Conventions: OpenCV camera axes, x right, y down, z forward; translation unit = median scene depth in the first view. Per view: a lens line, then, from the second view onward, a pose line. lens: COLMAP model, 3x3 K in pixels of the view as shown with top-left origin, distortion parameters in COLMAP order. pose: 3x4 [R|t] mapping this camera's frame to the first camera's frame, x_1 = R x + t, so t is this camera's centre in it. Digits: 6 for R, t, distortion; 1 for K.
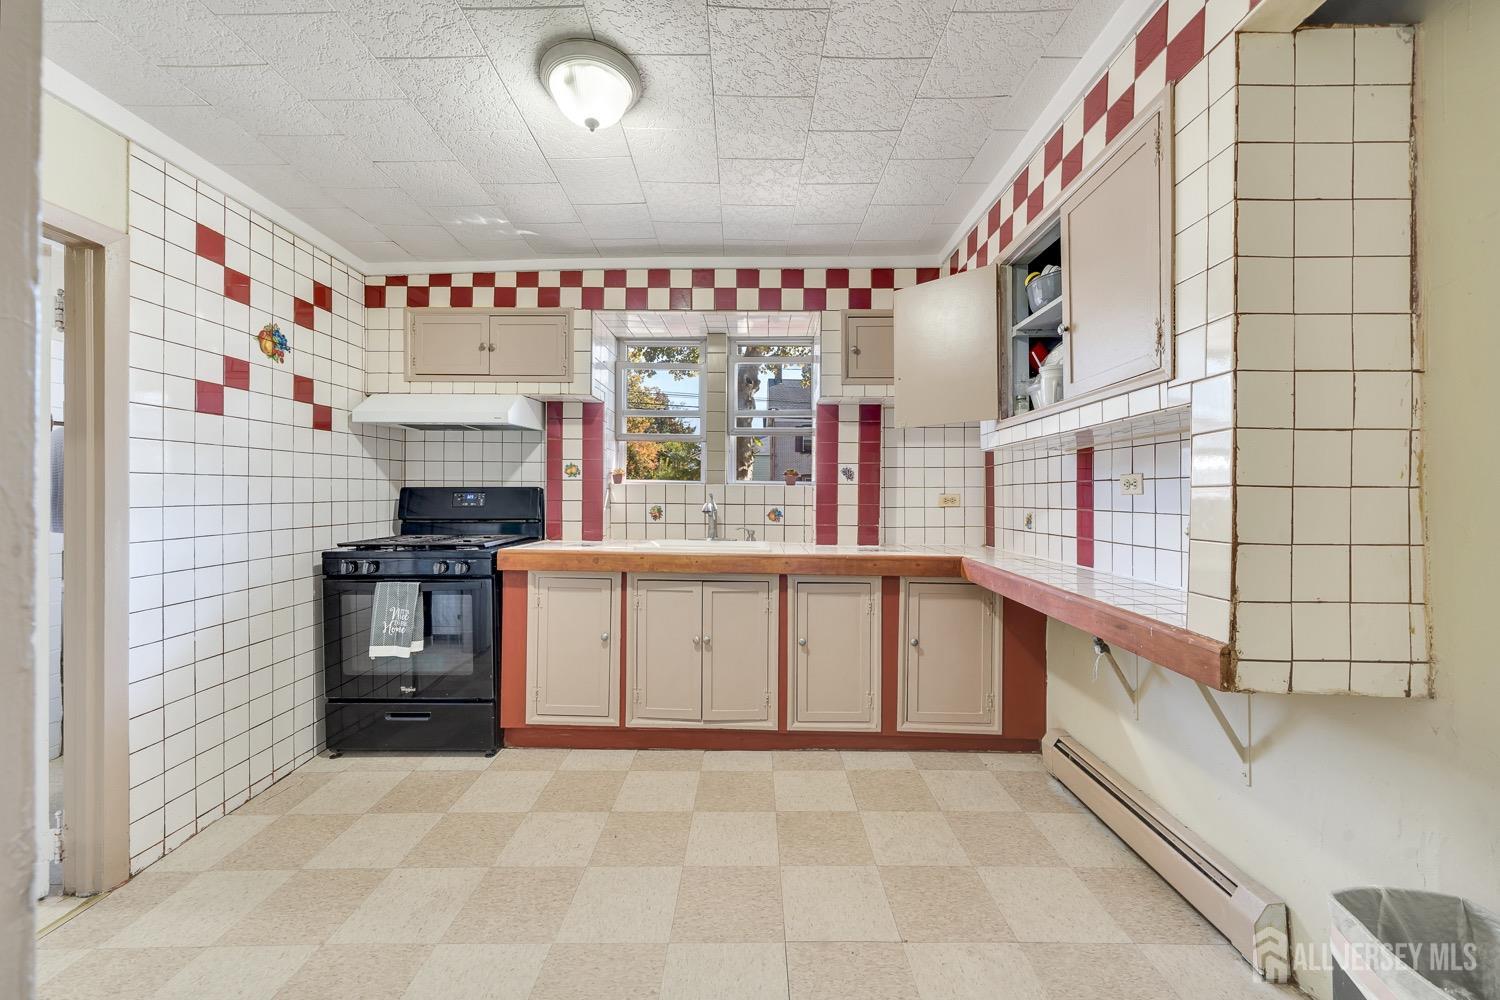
lens RADIAL K [[660.0, 0, 737.5], [0, 660.0, 482.4], [0, 0, 1]] dist [-0.000635, -0.000547]
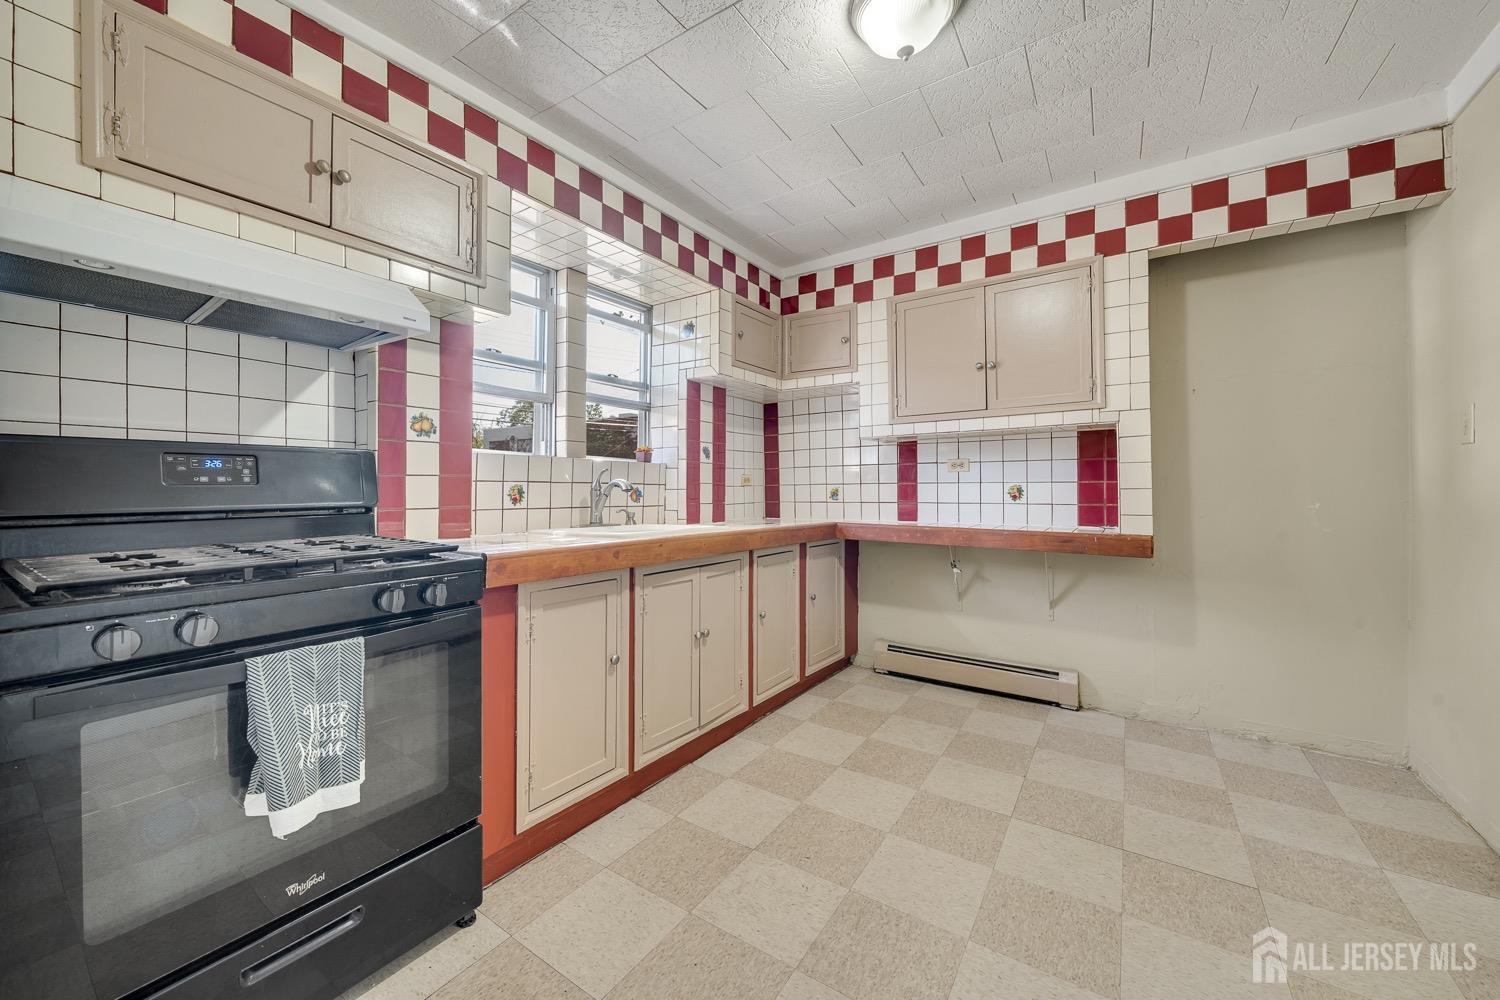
lens RADIAL K [[660.0, 0, 737.5], [0, 660.0, 482.4], [0, 0, 1]] dist [-0.000635, -0.000547]
pose [[0.448361, 0.008748, 0.893810, -0.776476], [-0.007647, 0.999953, -0.005950, 0.041575], [-0.893820, -0.004167, 0.448407, 0.543160]]
